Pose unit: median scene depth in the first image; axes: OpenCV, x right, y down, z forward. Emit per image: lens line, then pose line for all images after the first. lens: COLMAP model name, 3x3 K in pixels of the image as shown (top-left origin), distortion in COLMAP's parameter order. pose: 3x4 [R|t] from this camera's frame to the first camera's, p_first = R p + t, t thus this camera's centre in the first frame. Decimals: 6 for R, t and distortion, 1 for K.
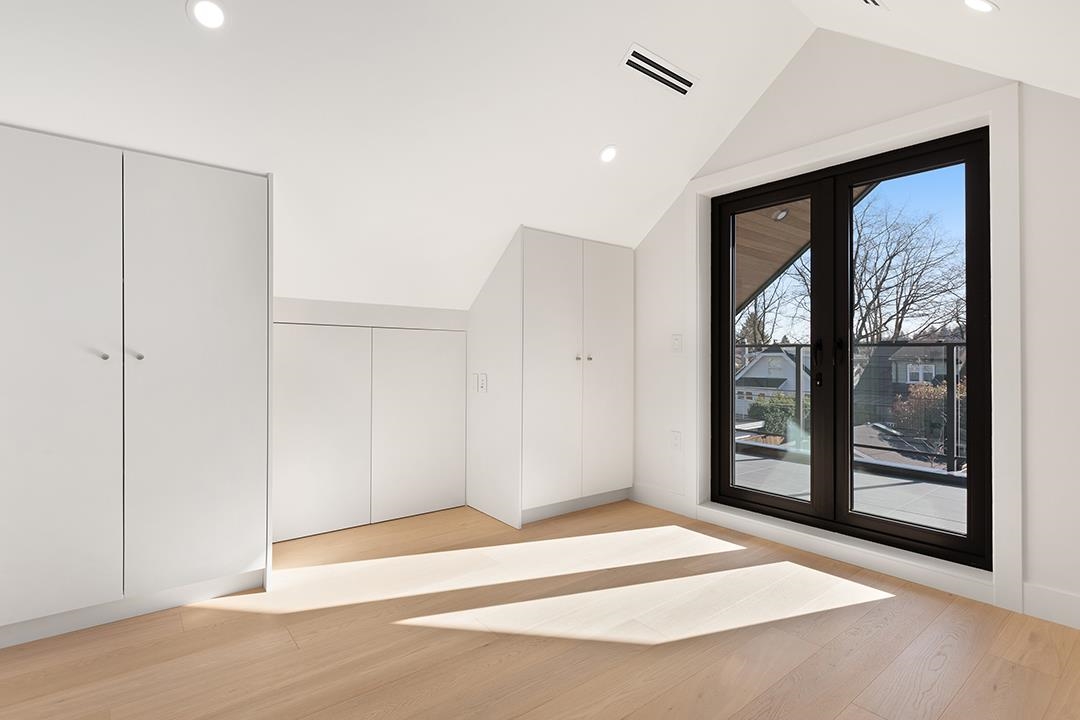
lens RADIAL K [[520.5, 0, 537.3], [0, 520.5, 349.4], [0, 0, 1]] dist [0.001695, -0.000121]
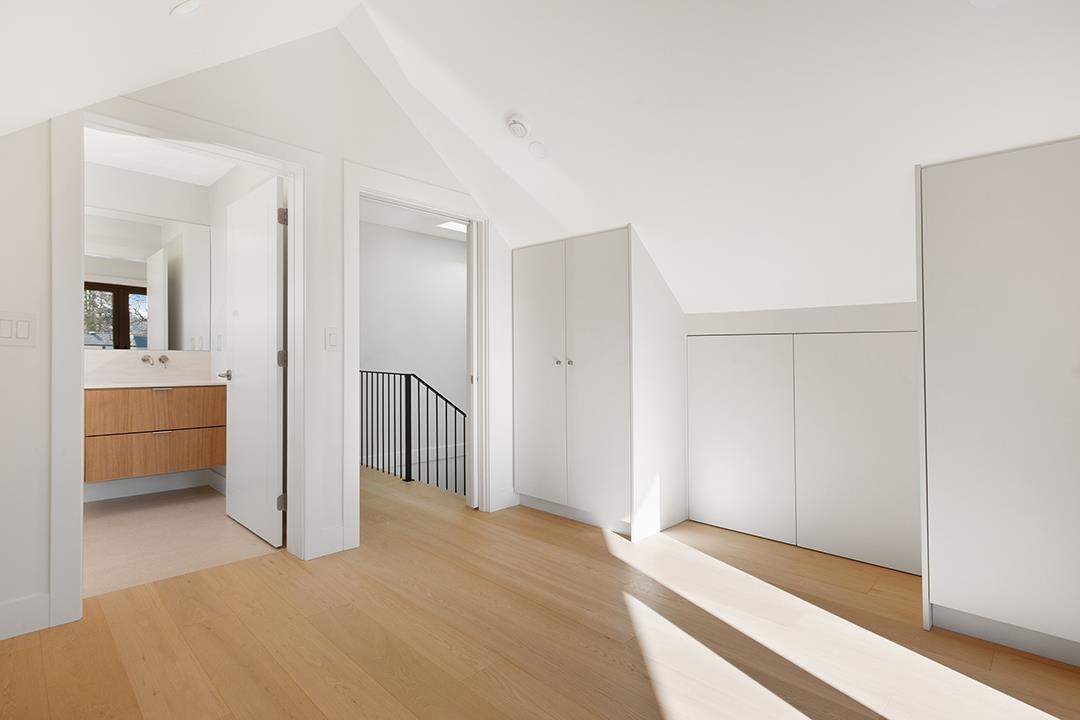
lens RADIAL K [[520.5, 0, 537.1], [0, 520.5, 364.7], [0, 0, 1]] dist [0.001695, -0.000121]
pose [[0.133757, 0.001909, -0.991012, 0.674126], [0.001578, 0.999996, 0.002139, 0.012607], [0.991013, -0.001850, 0.133754, 0.527422]]
